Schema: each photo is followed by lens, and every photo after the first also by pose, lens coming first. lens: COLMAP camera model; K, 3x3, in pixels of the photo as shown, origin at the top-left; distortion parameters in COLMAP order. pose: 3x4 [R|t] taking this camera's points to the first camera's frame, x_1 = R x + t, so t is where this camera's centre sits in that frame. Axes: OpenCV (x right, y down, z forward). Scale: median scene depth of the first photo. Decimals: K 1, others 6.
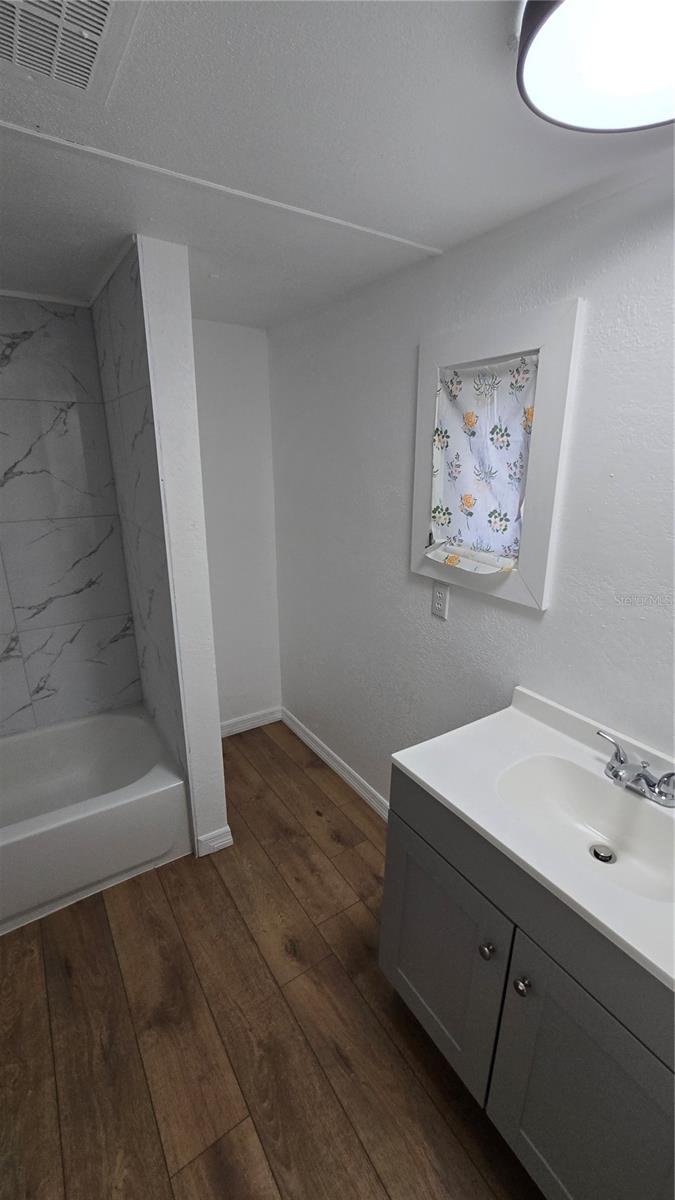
lens RADIAL K [[491.6, 0, 345.0], [0, 491.6, 603.0], [0, 0, 1]] dist [0.001907, 0.000780]
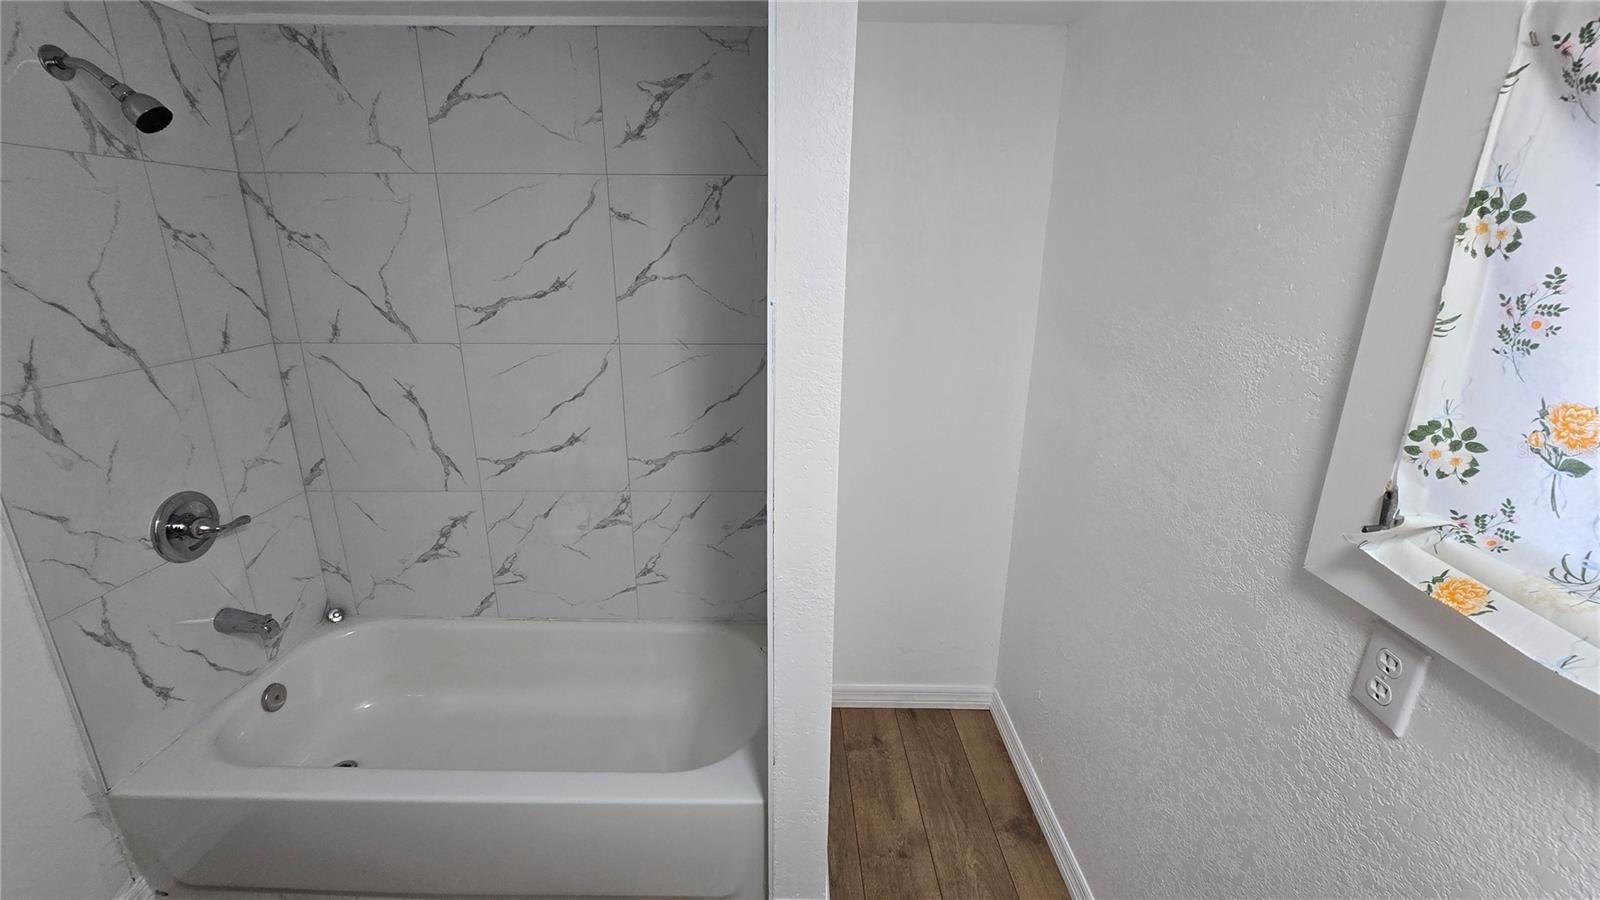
lens RADIAL K [[655.5, 0, 796.5], [0, 655.5, 441.7], [0, 0, 1]] dist [0.001907, 0.000780]
pose [[0.838896, 0.163332, -0.519207, 0.052770], [-0.167113, 0.985130, 0.039892, -0.118235], [0.518002, 0.053301, 0.853717, 0.356583]]
